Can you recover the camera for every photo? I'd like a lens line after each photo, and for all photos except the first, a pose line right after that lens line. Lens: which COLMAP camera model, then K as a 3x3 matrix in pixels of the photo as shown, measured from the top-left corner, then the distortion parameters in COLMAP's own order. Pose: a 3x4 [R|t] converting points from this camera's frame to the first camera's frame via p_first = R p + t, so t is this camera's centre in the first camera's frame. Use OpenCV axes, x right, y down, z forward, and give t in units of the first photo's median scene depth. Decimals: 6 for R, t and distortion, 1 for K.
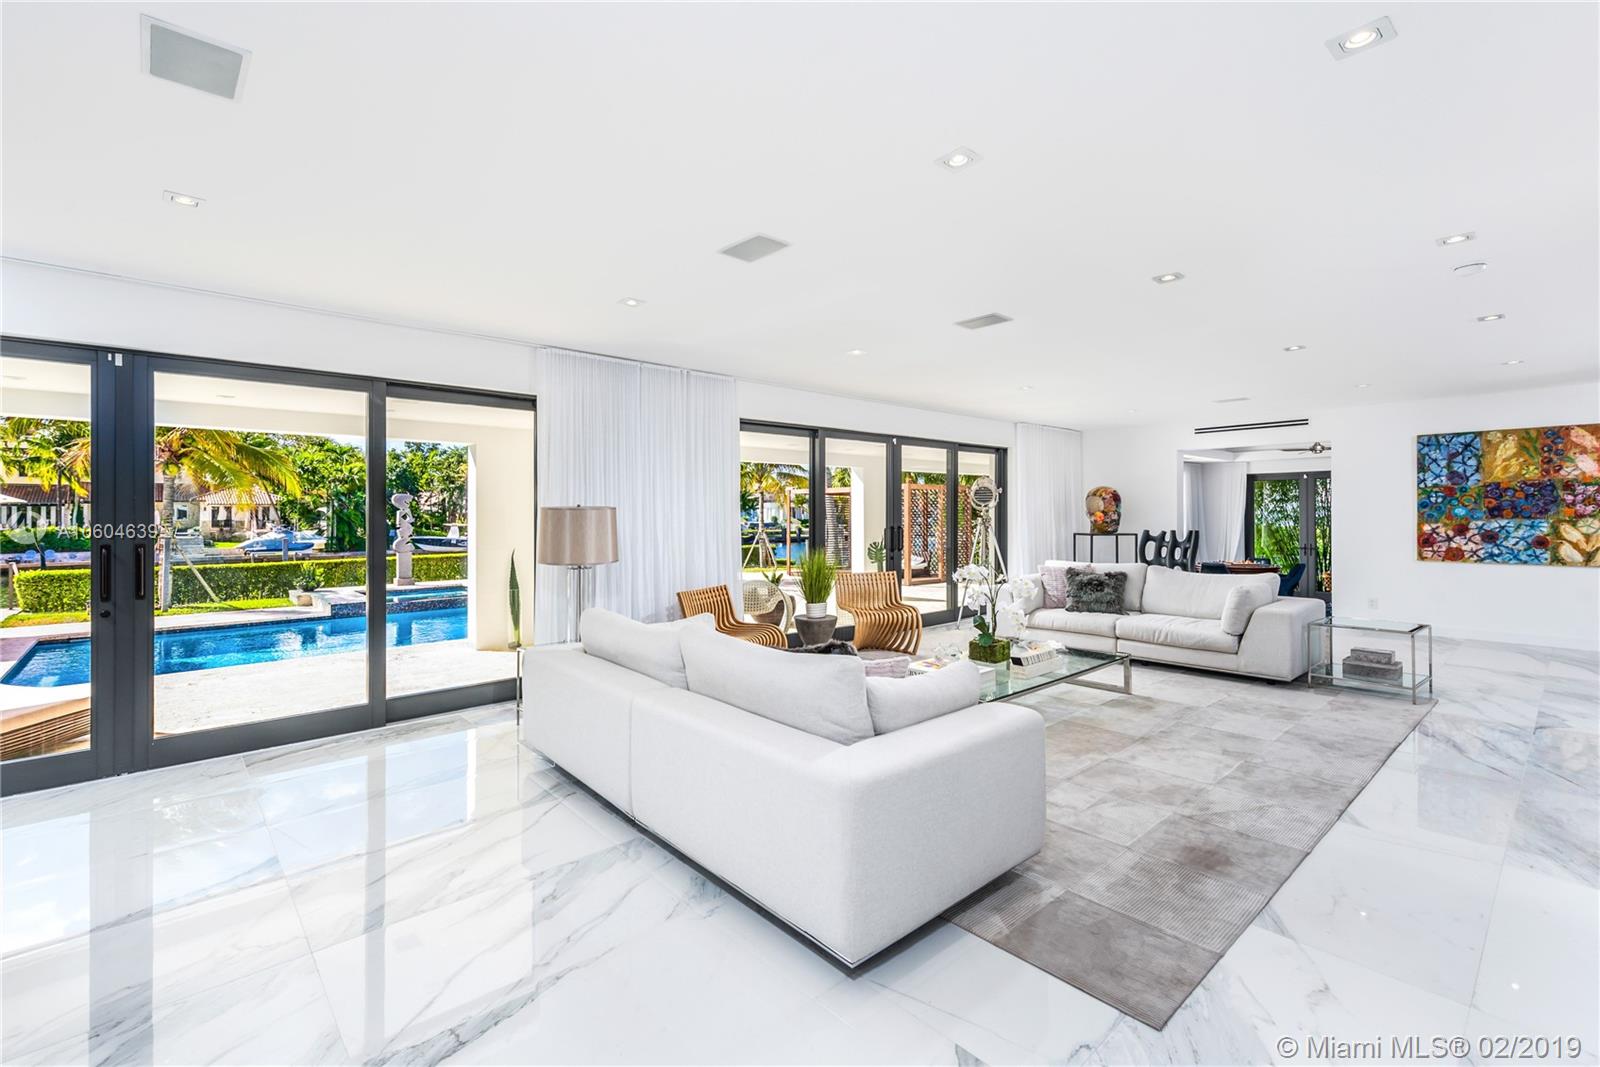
lens RADIAL K [[710.6, 0, 800.0], [0, 710.6, 533.5], [0, 0, 1]] dist [0.003643, 0.000299]
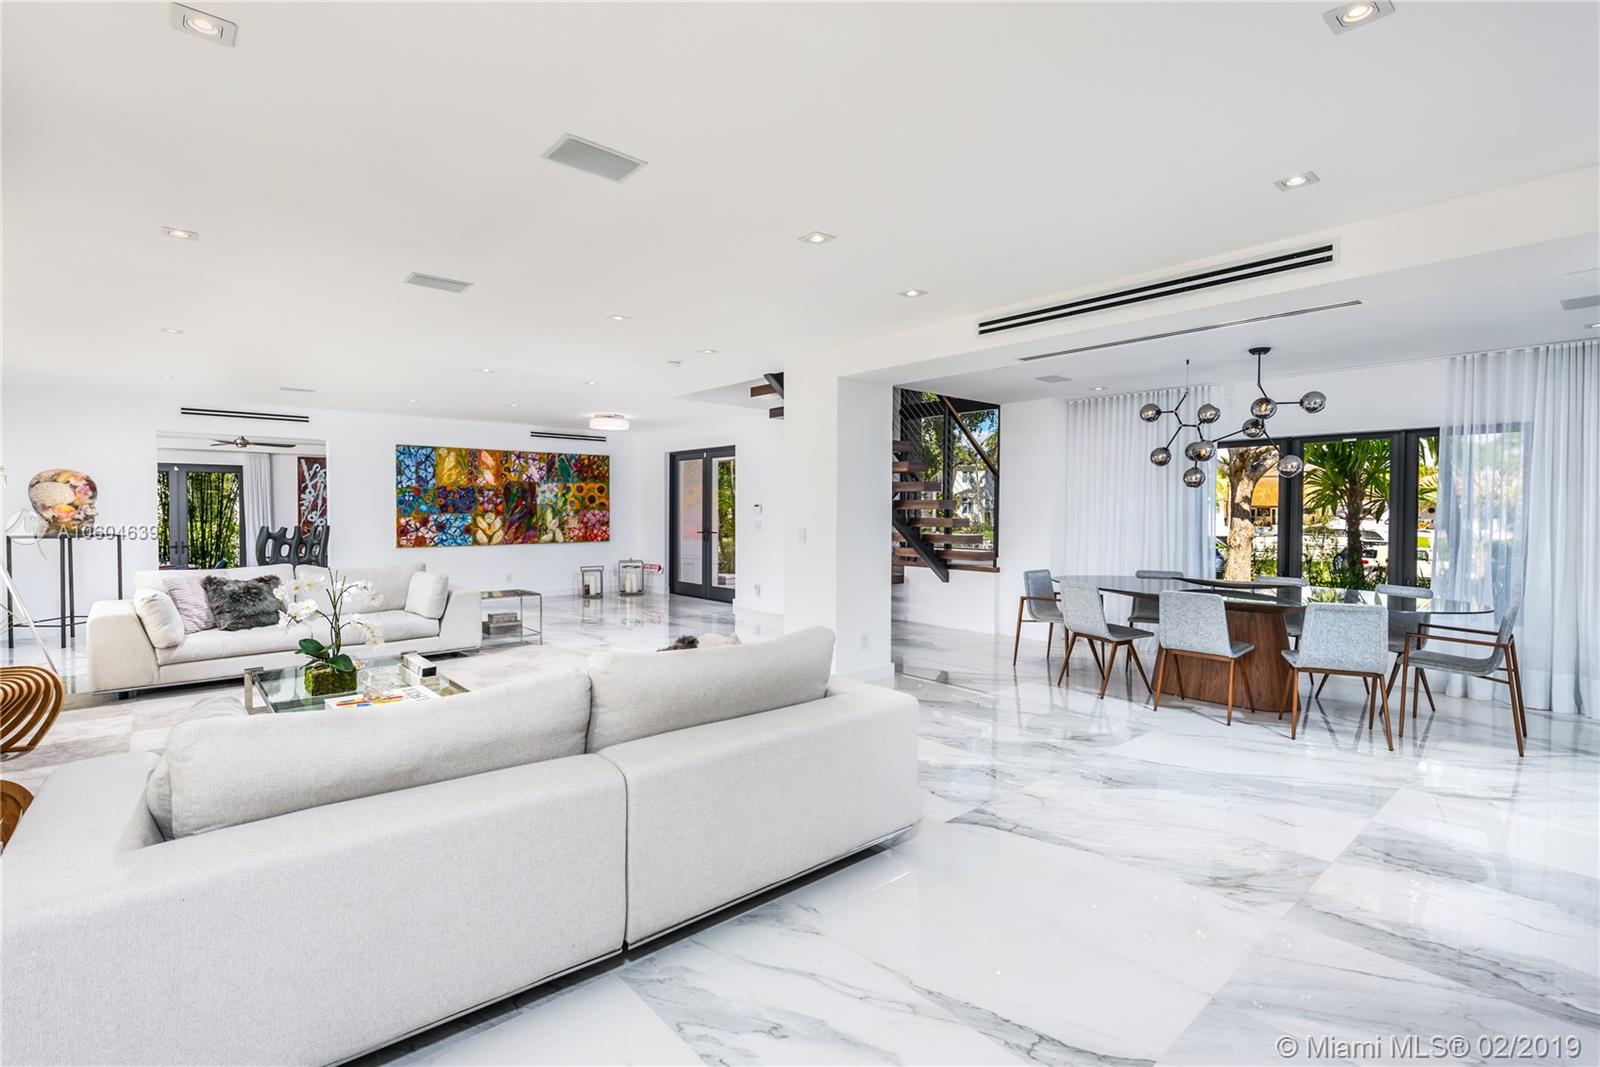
lens RADIAL K [[707.5, 0, 801.5], [0, 707.5, 538.7], [0, 0, 1]] dist [-0.000035, -0.000891]
pose [[0.012296, -0.036559, 0.999256, -0.343440], [0.025133, 0.999027, 0.036241, -0.004390], [-0.999609, 0.024668, 0.013203, 0.312276]]
